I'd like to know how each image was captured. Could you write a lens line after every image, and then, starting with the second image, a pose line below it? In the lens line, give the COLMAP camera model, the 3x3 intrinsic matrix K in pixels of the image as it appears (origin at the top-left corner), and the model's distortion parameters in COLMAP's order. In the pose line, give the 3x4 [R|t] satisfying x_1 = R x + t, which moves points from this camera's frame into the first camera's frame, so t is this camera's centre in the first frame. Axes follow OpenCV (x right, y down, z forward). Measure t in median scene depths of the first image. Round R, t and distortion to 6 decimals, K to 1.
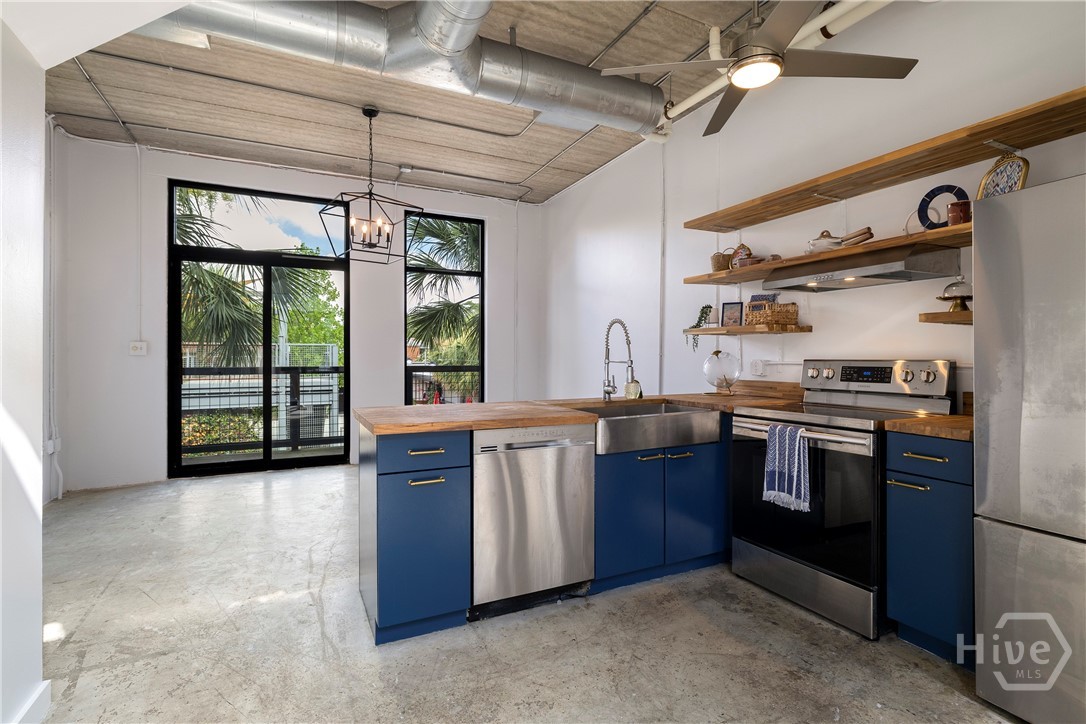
lens RADIAL K [[509.6, 0, 543.0], [0, 509.6, 362.0], [0, 0, 1]] dist [-0.001520, -0.000118]
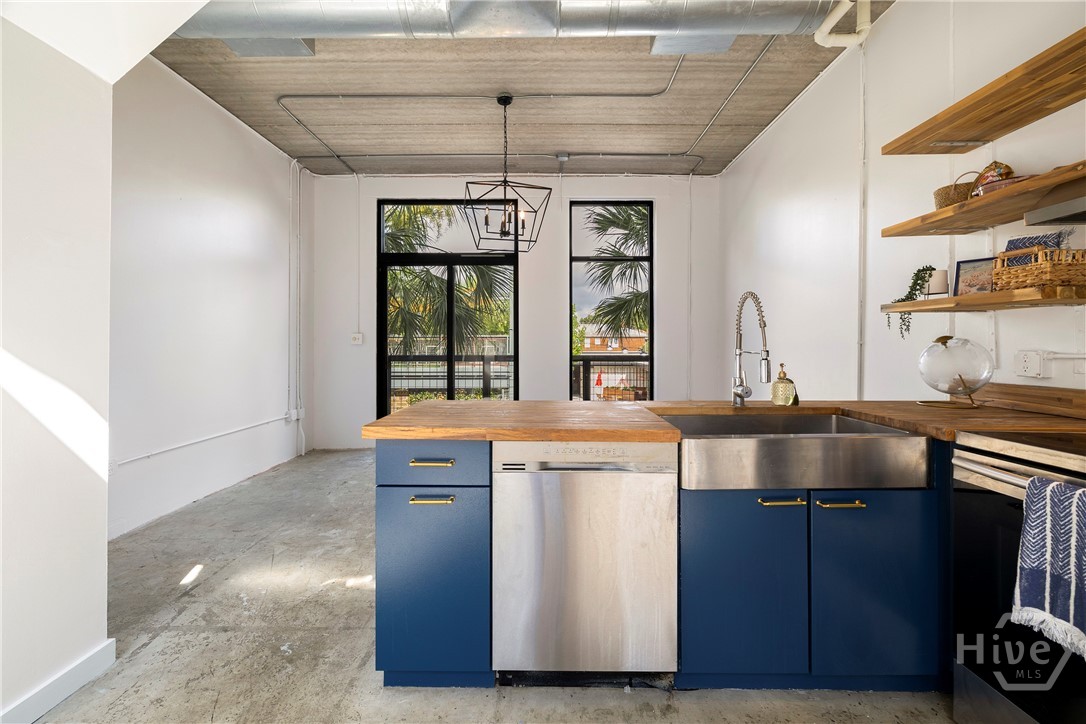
lens RADIAL K [[466.2, 0, 541.7], [0, 466.2, 346.8], [0, 0, 1]] dist [-0.000854, 0.000105]
pose [[0.895227, 0.001927, -0.445607, 0.158899], [-0.006486, 0.999941, -0.008707, -0.000574], [0.445564, 0.010685, 0.895186, 0.267162]]
